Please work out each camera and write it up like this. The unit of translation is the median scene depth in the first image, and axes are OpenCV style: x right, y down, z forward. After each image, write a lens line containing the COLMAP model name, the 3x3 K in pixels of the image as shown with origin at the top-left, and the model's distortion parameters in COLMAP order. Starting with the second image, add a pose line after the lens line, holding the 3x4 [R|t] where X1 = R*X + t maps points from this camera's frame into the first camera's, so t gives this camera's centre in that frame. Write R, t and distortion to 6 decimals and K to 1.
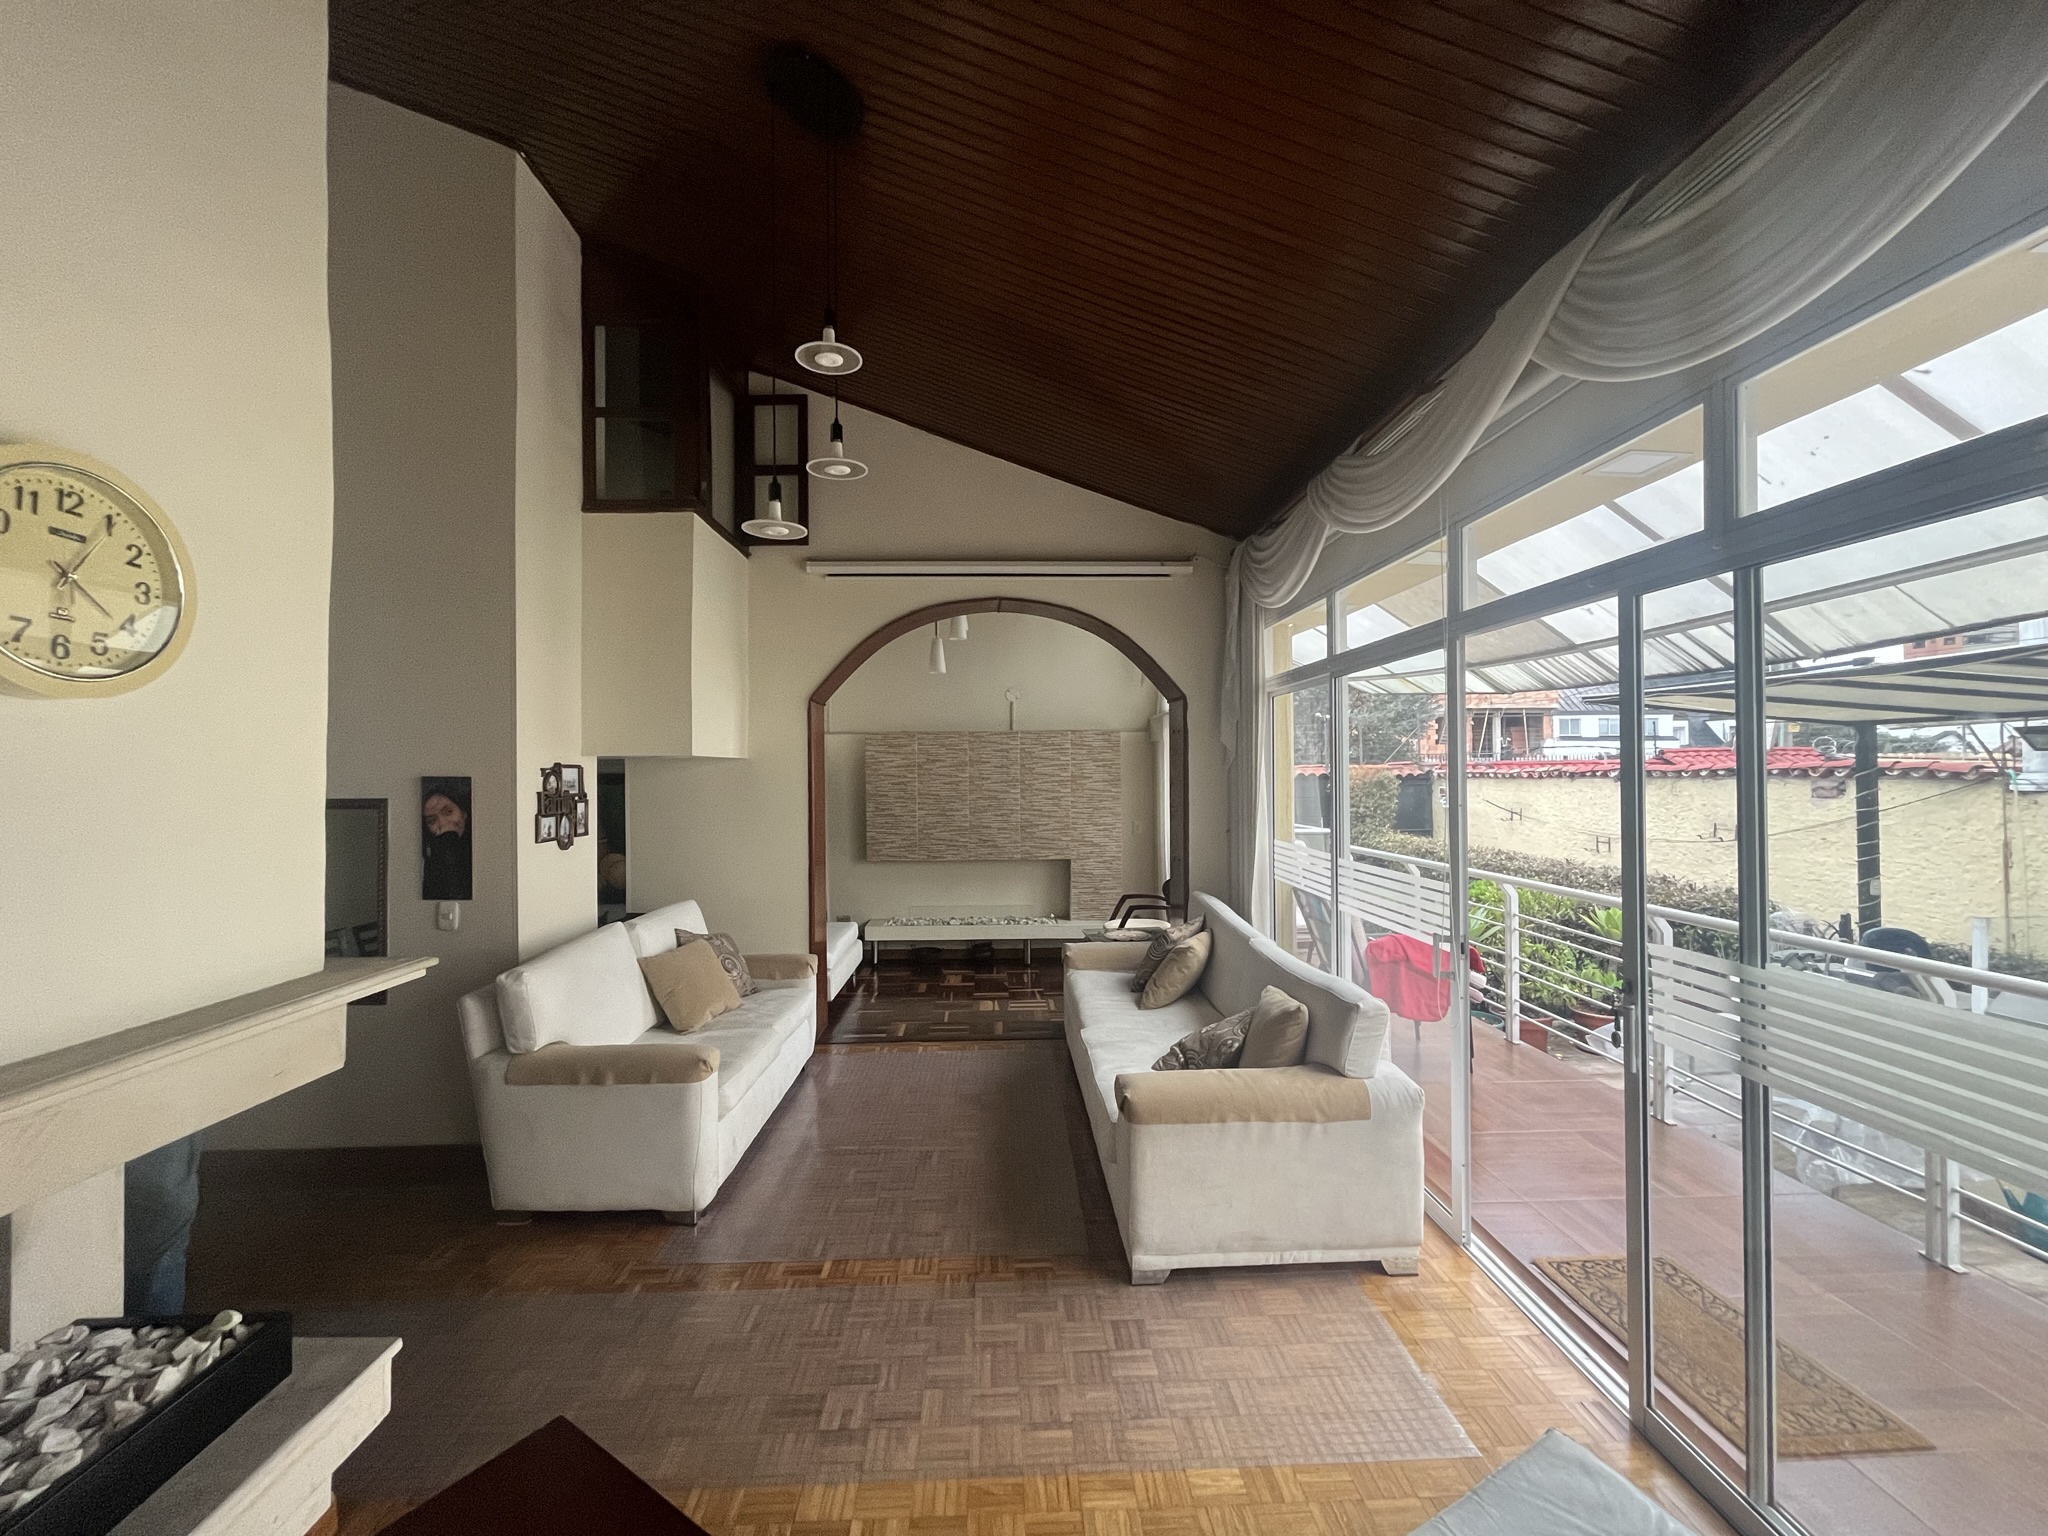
lens RADIAL K [[827.5, 0, 1015.5], [0, 827.5, 765.5], [0, 0, 1]] dist [-0.000466, 0.000036]
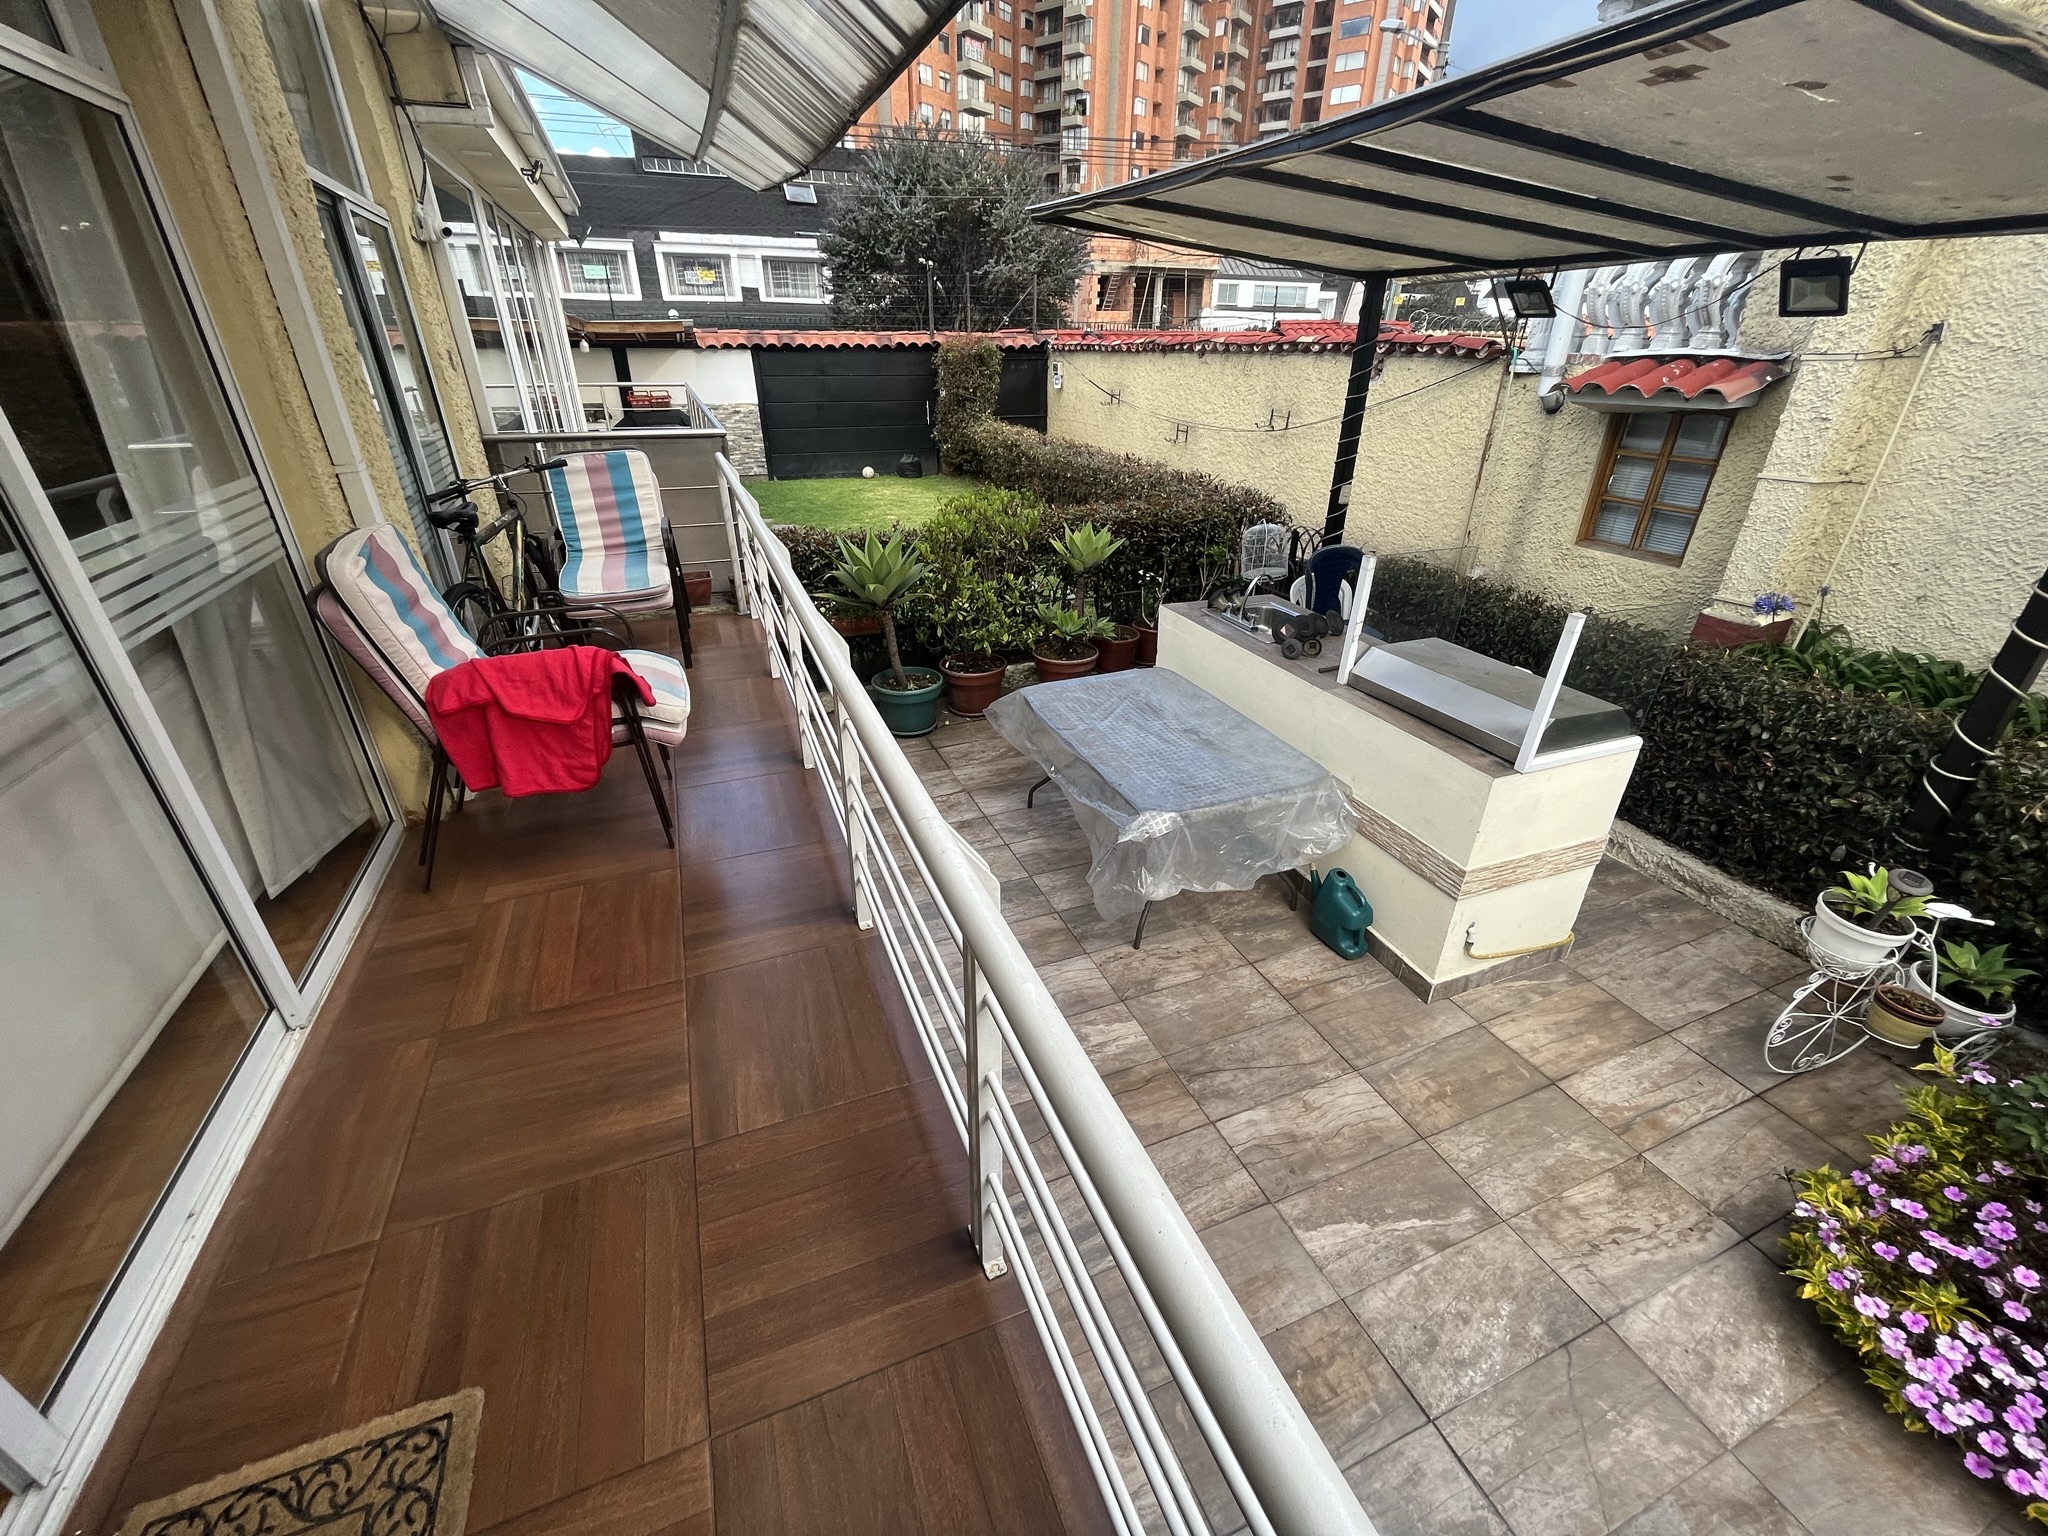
lens RADIAL K [[836.0, 0, 1017.9], [0, 836.0, 763.1], [0, 0, 1]] dist [-0.001781, -0.000016]
pose [[0.941902, -0.136941, 0.306706, 0.368066], [-0.018525, 0.890549, 0.454511, 0.006173], [-0.335377, -0.433786, 0.836273, 0.234394]]
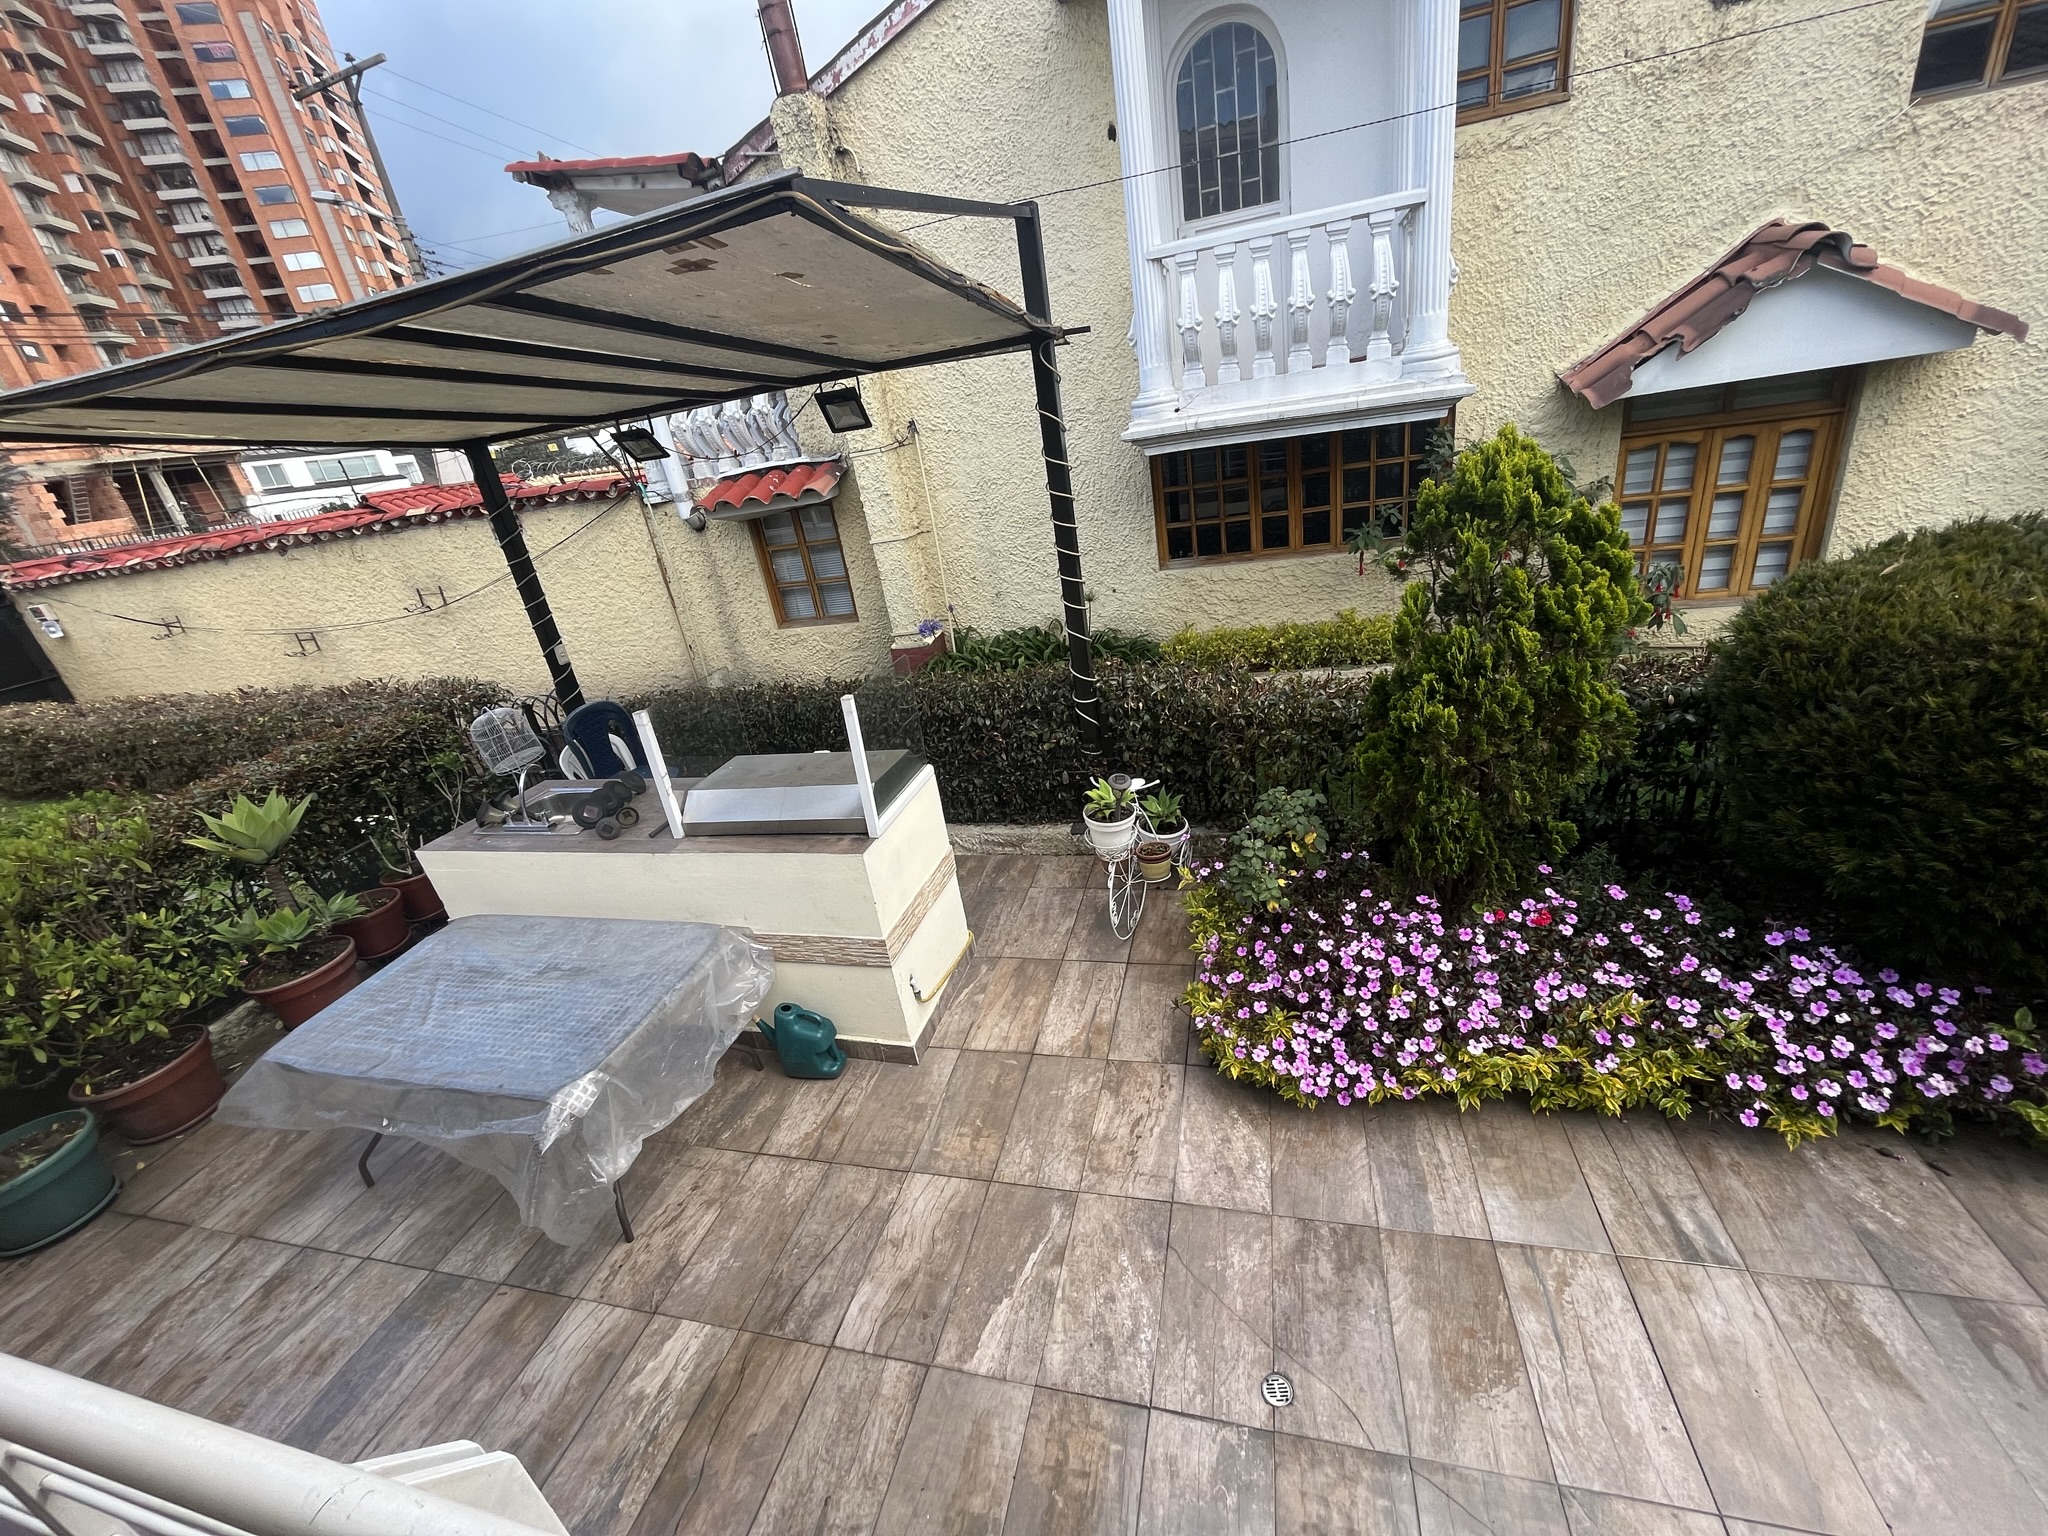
lens RADIAL K [[830.7, 0, 1024.3], [0, 830.7, 761.7], [0, 0, 1]] dist [-0.001168, -0.000198]
pose [[0.293804, -0.406167, 0.865279, 0.376500], [0.137357, 0.913775, 0.382293, -0.005974], [-0.945945, 0.006533, 0.324261, 0.269703]]
